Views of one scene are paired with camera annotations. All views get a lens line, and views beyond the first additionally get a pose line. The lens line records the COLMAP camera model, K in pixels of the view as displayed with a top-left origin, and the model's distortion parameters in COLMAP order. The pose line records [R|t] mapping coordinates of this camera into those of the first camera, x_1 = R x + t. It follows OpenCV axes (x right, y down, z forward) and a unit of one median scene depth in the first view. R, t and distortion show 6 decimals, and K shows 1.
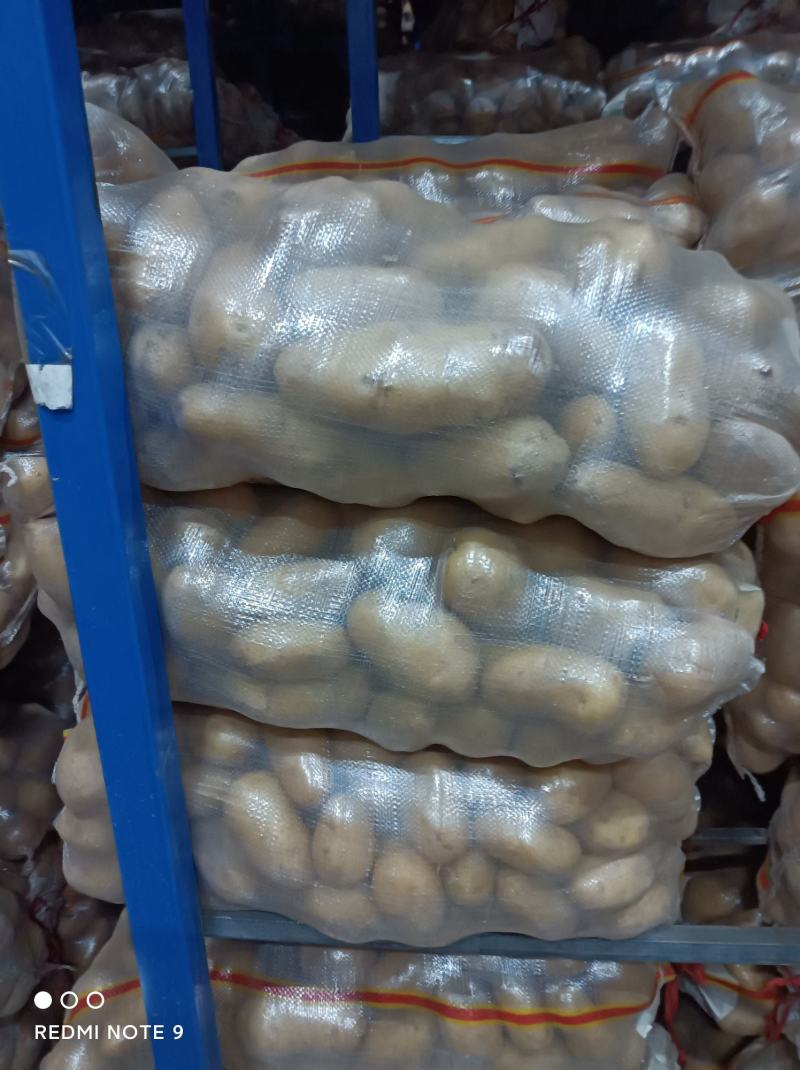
lens RADIAL K [[790.0, 0, 400.0], [0, 790.0, 535.0], [0, 0, 1]] dist [-0.001120, -0.001559]
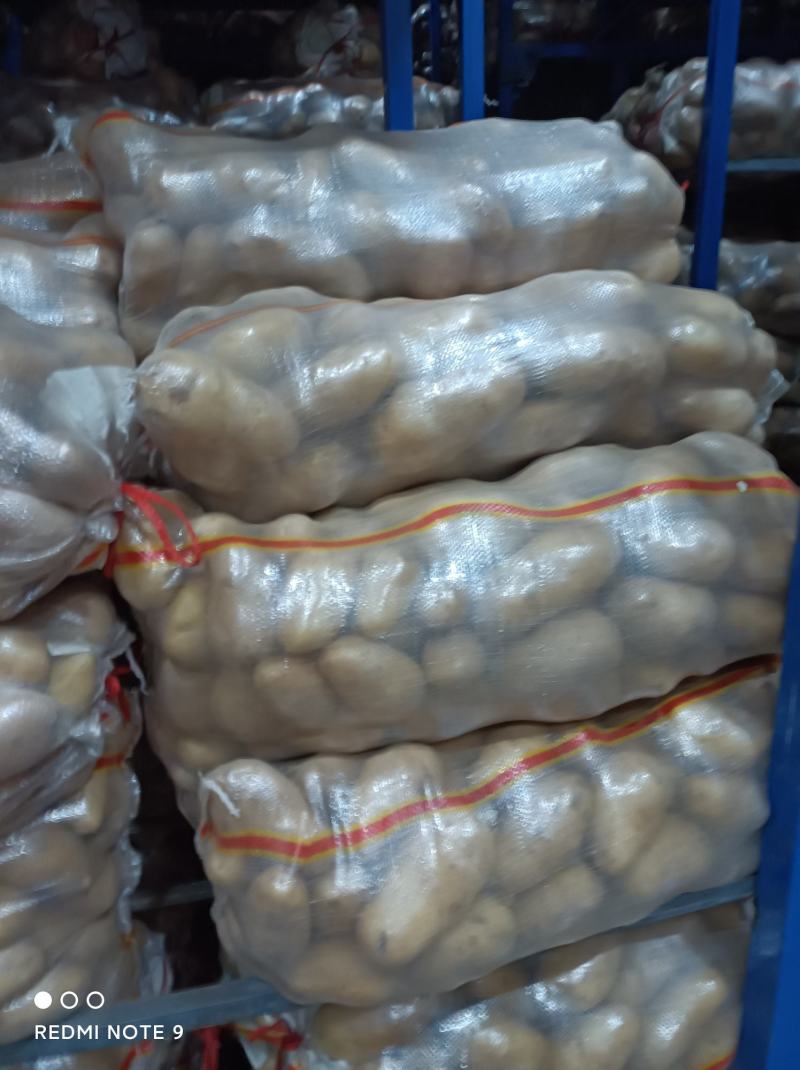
lens RADIAL K [[790.0, 0, 400.0], [0, 790.0, 535.0], [0, 0, 1]] dist [-0.001120, -0.001559]
pose [[0.963058, -0.084687, 0.255632, 0.207286], [0.092487, 0.995540, -0.018624, -0.009742], [-0.252915, 0.041579, 0.966595, 0.002732]]
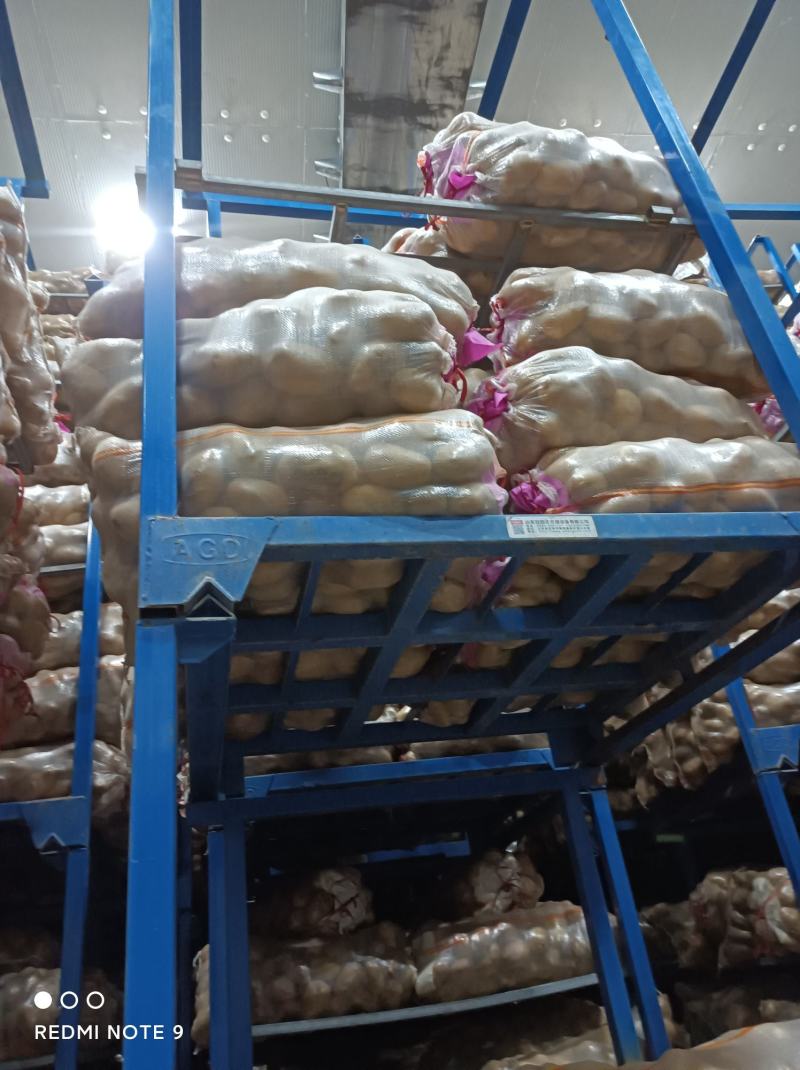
lens RADIAL K [[790.0, 0, 400.0], [0, 790.0, 535.0], [0, 0, 1]] dist [-0.001120, -0.001559]
pose [[0.961319, 0.035150, 0.273186, -0.130480], [0.183943, 0.656309, -0.731726, -0.097003], [-0.205015, 0.753673, 0.624457, -0.294069]]
